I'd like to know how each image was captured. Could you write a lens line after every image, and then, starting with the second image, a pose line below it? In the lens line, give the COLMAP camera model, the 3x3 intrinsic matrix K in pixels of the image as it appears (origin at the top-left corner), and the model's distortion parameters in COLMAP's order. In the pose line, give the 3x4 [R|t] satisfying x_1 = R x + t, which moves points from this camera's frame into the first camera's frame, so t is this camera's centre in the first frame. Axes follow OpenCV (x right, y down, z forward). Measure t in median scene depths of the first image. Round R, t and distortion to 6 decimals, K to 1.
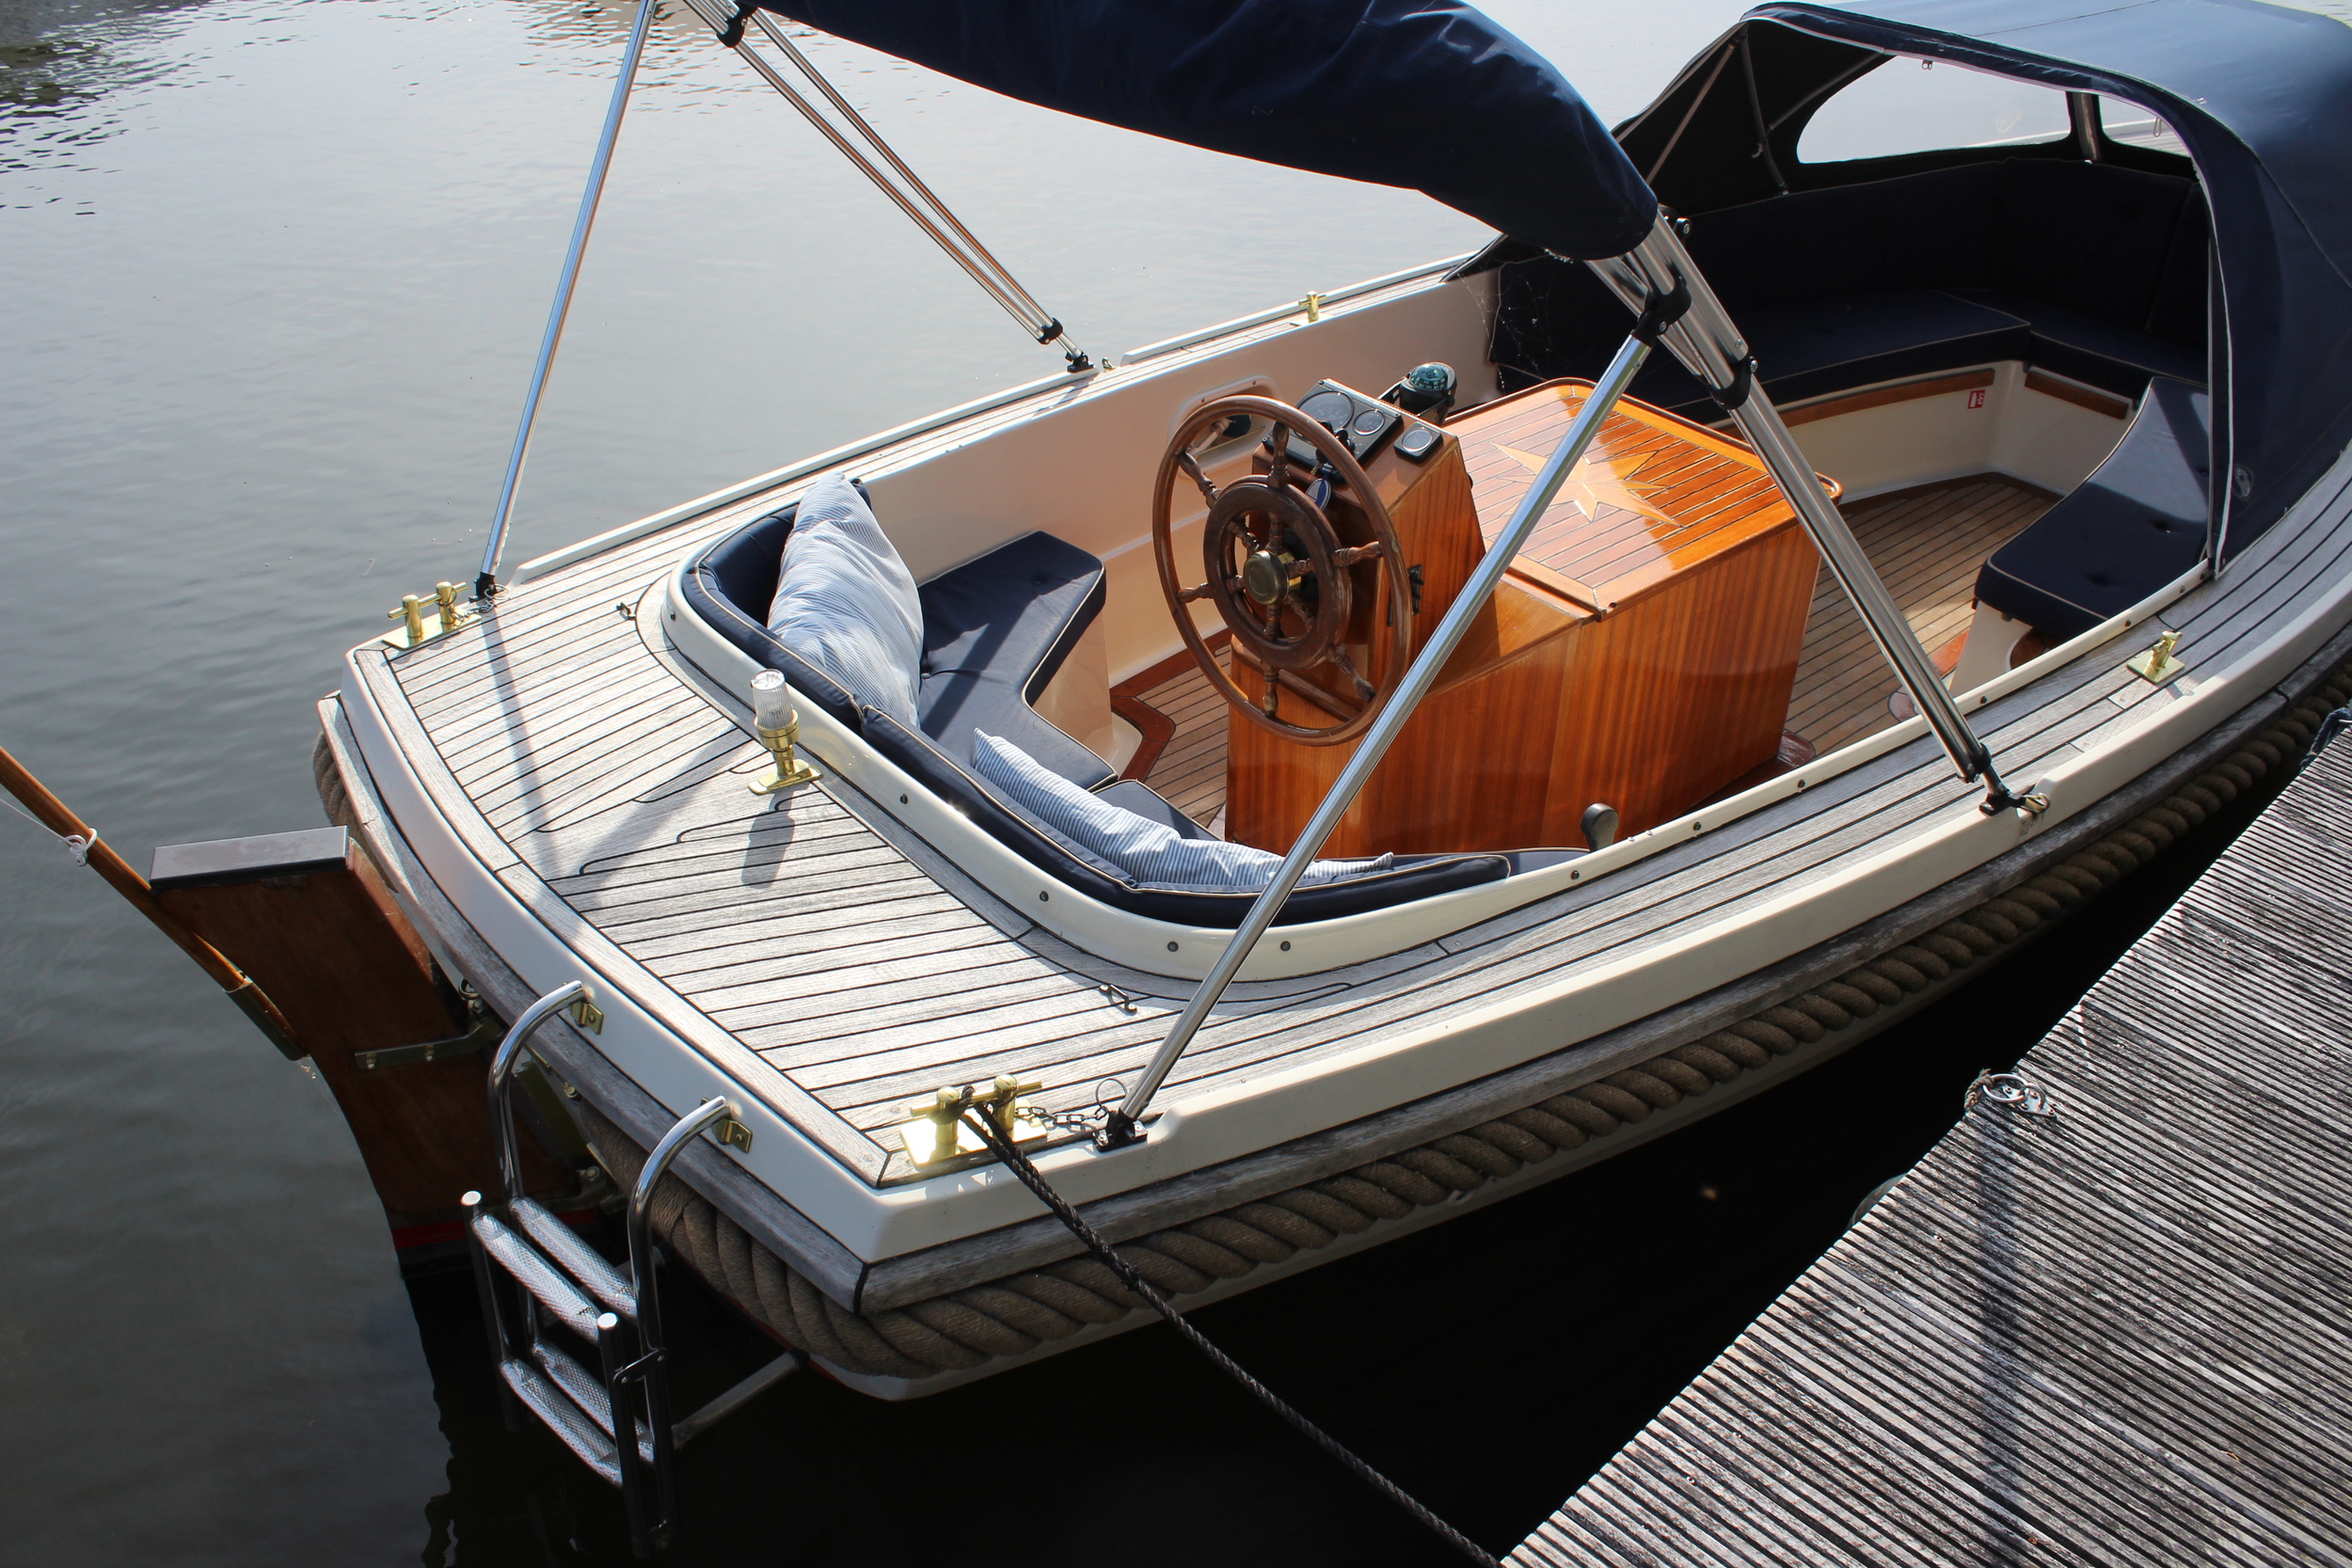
lens RADIAL K [[1997.3, 0, 1179.2], [0, 1997.3, 776.0], [0, 0, 1]] dist [-0.157251, 0.136851]
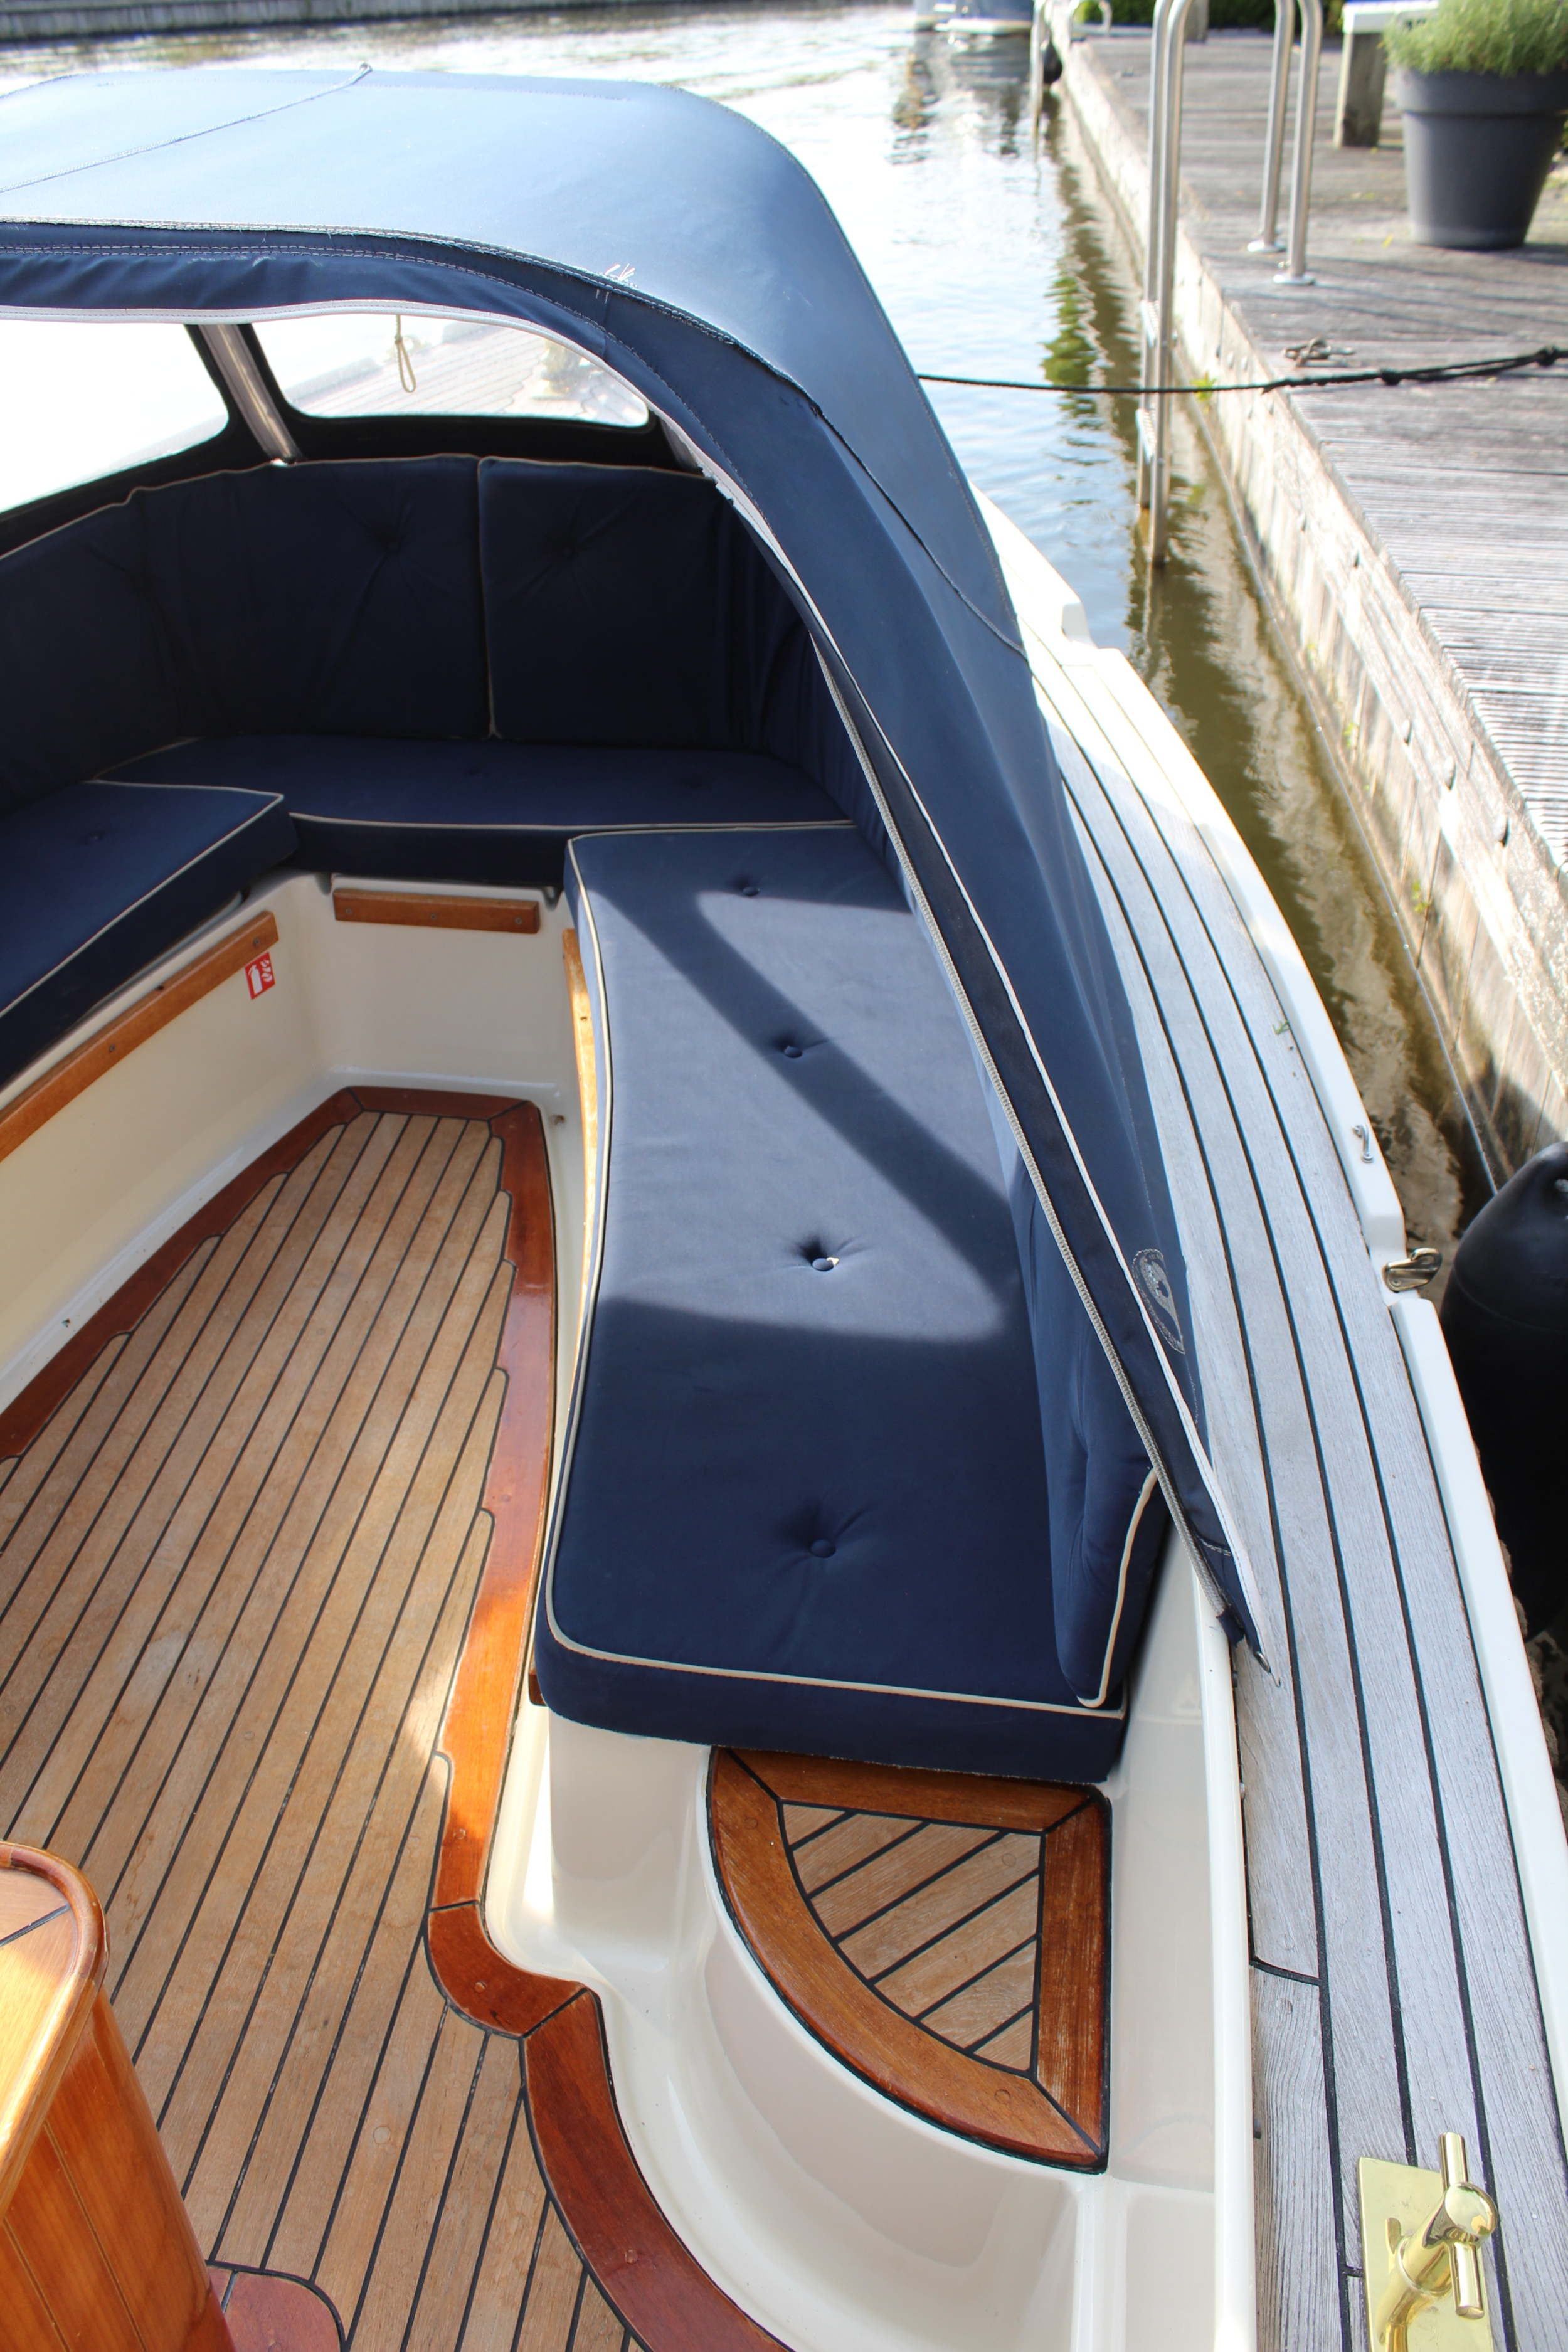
lens RADIAL K [[1997.5, 0, 783.3], [0, 1997.5, 1193.5], [0, 0, 1]] dist [-0.157251, 0.136851]
pose [[0.743022, -0.393771, 0.541168, 0.418753], [0.369473, 0.915555, 0.158900, -0.339539], [-0.558040, 0.081881, 0.825765, 1.000044]]
